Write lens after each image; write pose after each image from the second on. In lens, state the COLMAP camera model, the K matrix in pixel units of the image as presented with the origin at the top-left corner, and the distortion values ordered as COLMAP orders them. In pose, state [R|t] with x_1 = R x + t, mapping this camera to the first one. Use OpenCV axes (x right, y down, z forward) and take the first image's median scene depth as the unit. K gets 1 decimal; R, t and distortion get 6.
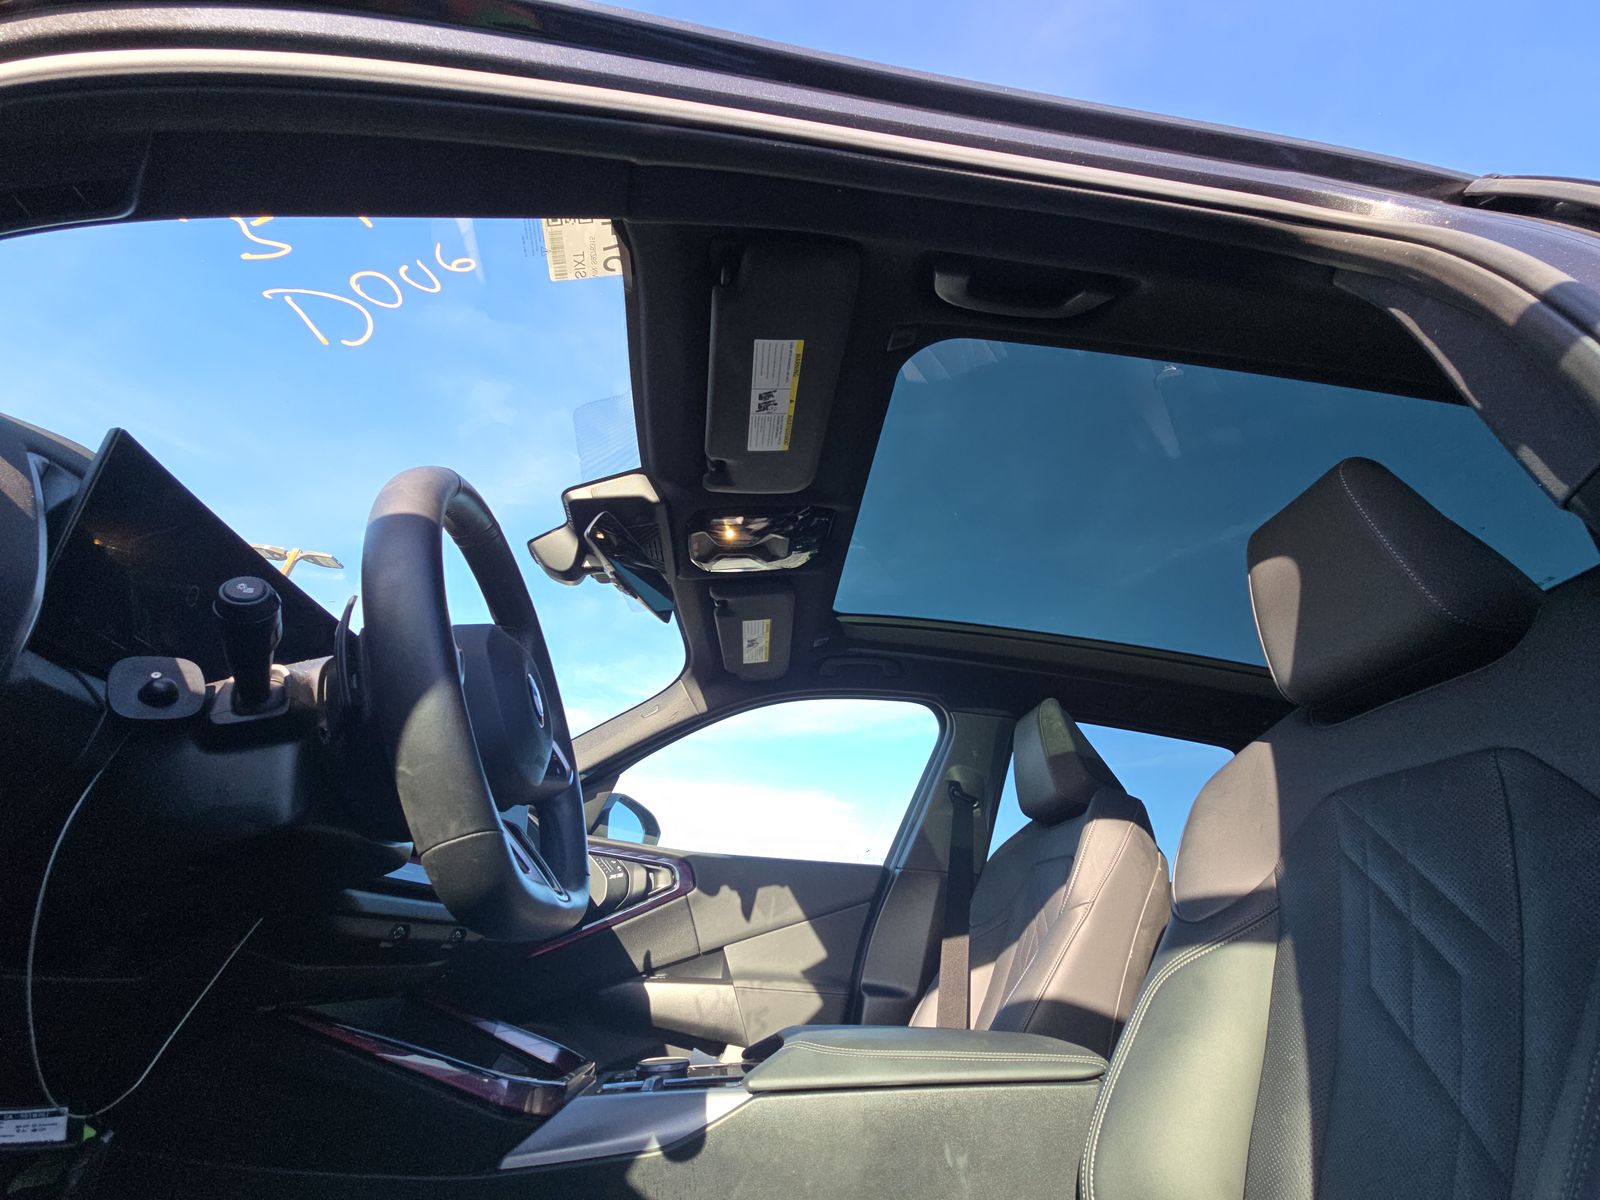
lens RADIAL K [[649.3, 0, 809.7], [0, 649.3, 600.5], [0, 0, 1]] dist [0.012111, -0.012284]
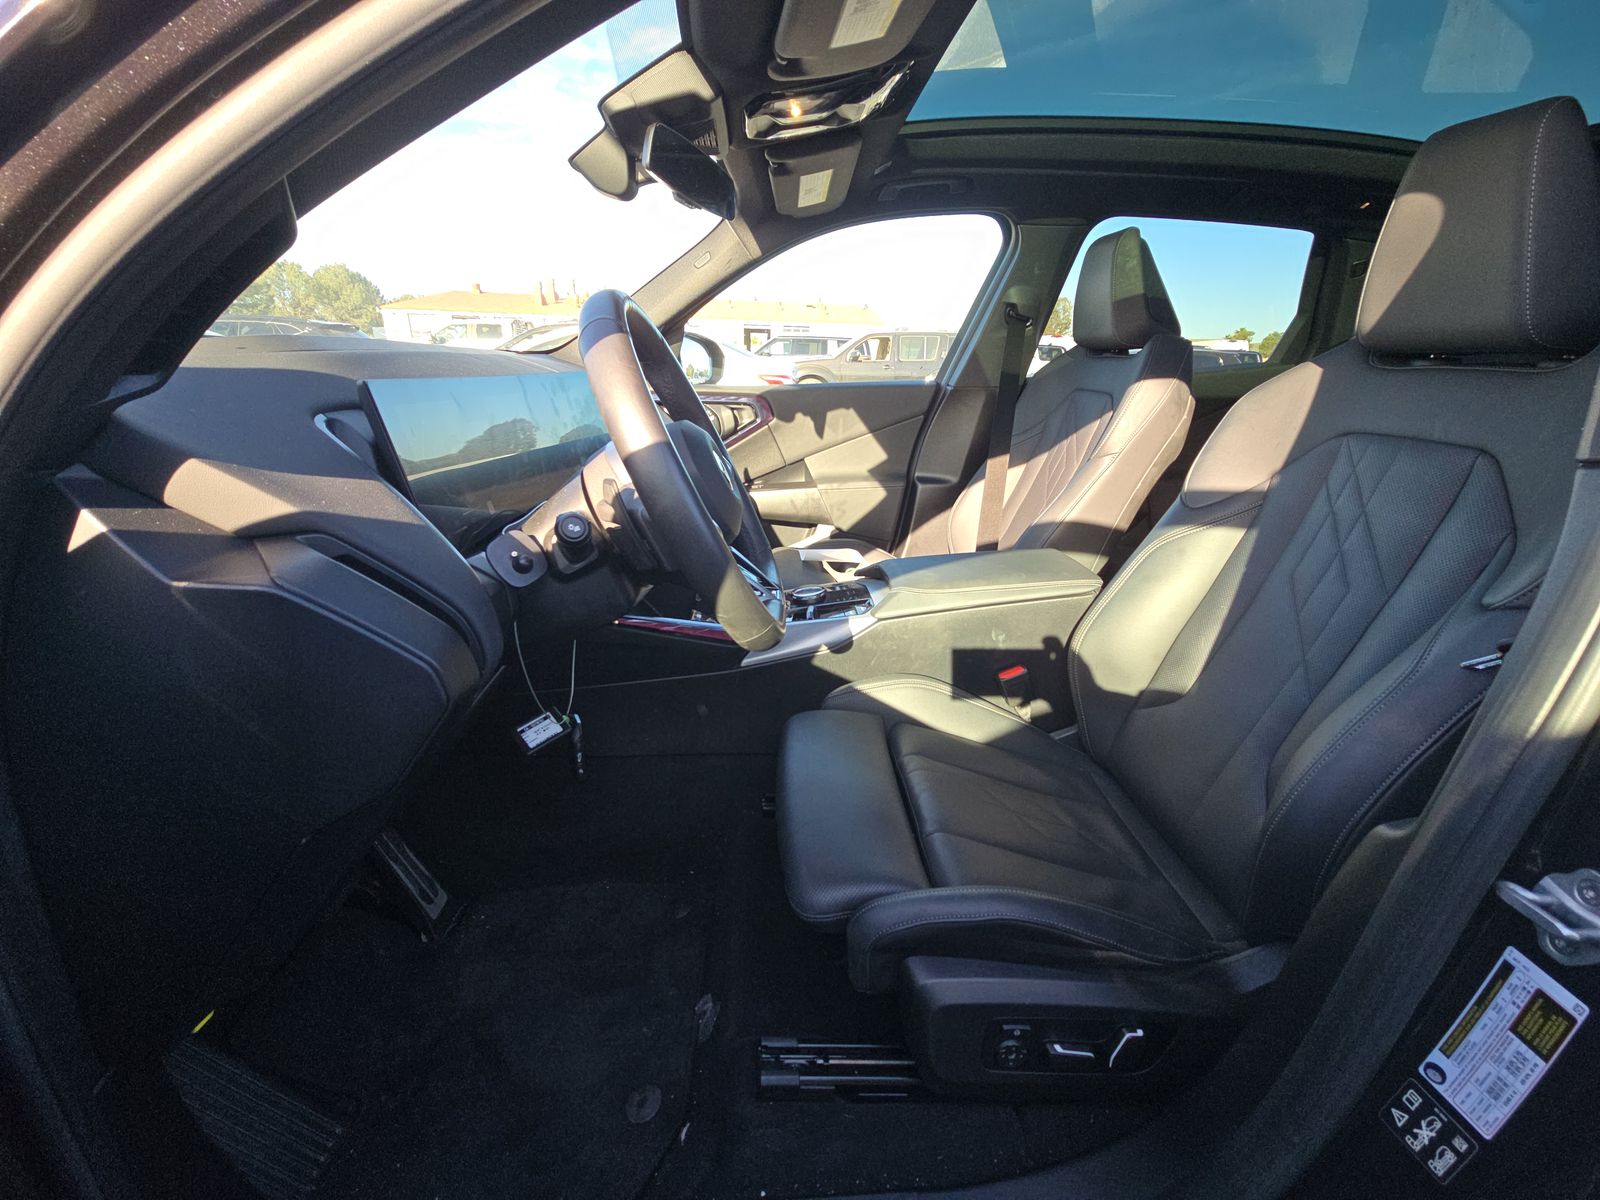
lens RADIAL K [[649.3, 0, 809.7], [0, 649.3, 600.5], [0, 0, 1]] dist [0.012111, -0.012284]
pose [[0.996156, -0.068058, -0.055150, -0.072991], [0.086153, 0.647281, 0.757367, -0.234877], [-0.015848, -0.759207, 0.650656, -0.012203]]
